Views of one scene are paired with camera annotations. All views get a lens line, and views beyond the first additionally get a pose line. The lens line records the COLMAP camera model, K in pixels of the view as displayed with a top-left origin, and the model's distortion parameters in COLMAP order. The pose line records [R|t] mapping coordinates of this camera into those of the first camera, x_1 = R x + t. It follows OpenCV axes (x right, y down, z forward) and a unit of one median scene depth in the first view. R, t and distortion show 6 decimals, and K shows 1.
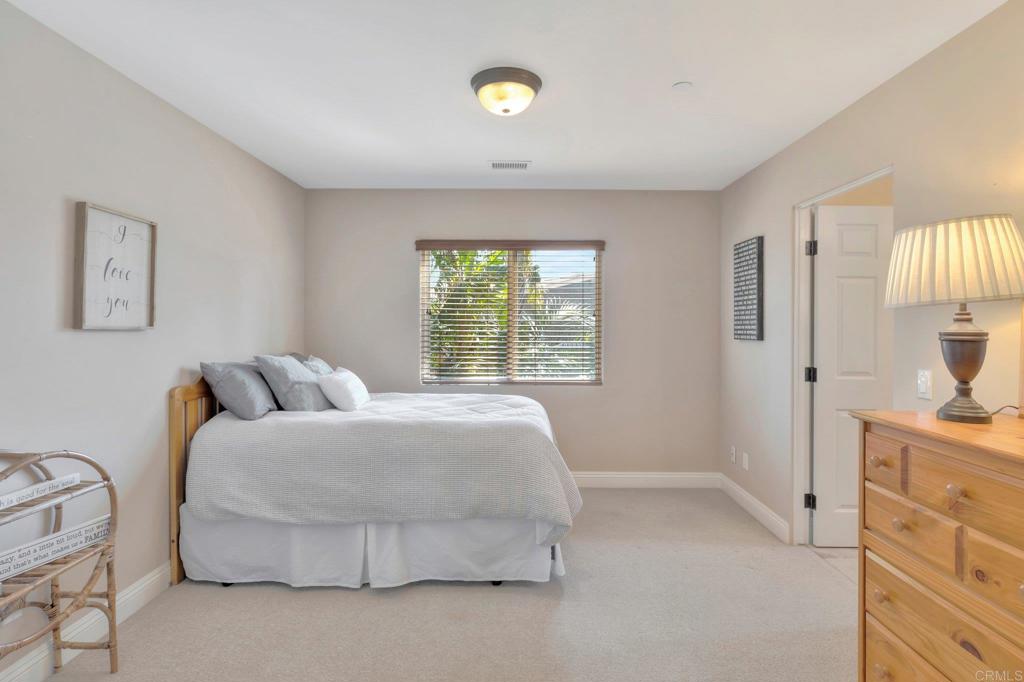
lens RADIAL K [[504.1, 0, 513.6], [0, 504.1, 333.8], [0, 0, 1]] dist [-0.000162, 0.000139]
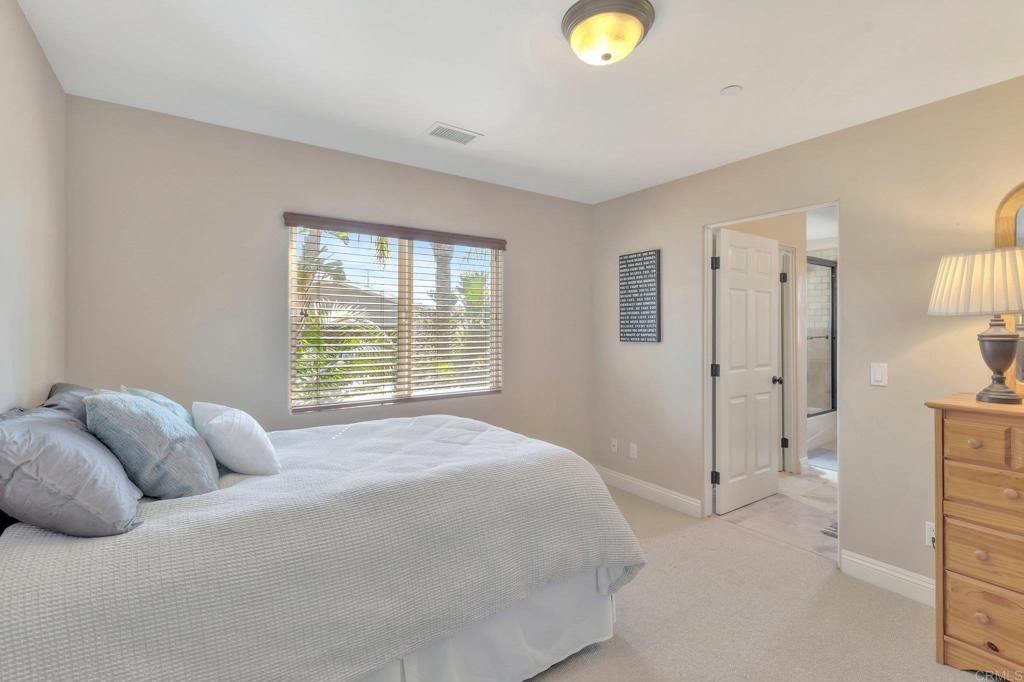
lens RADIAL K [[467.1, 0, 514.1], [0, 467.1, 335.0], [0, 0, 1]] dist [0.001405, 0.000162]
pose [[0.813200, -0.012928, 0.581840, -0.427819], [0.013870, 0.999900, 0.002831, -0.011531], [-0.581819, 0.005768, 0.813298, 0.384913]]
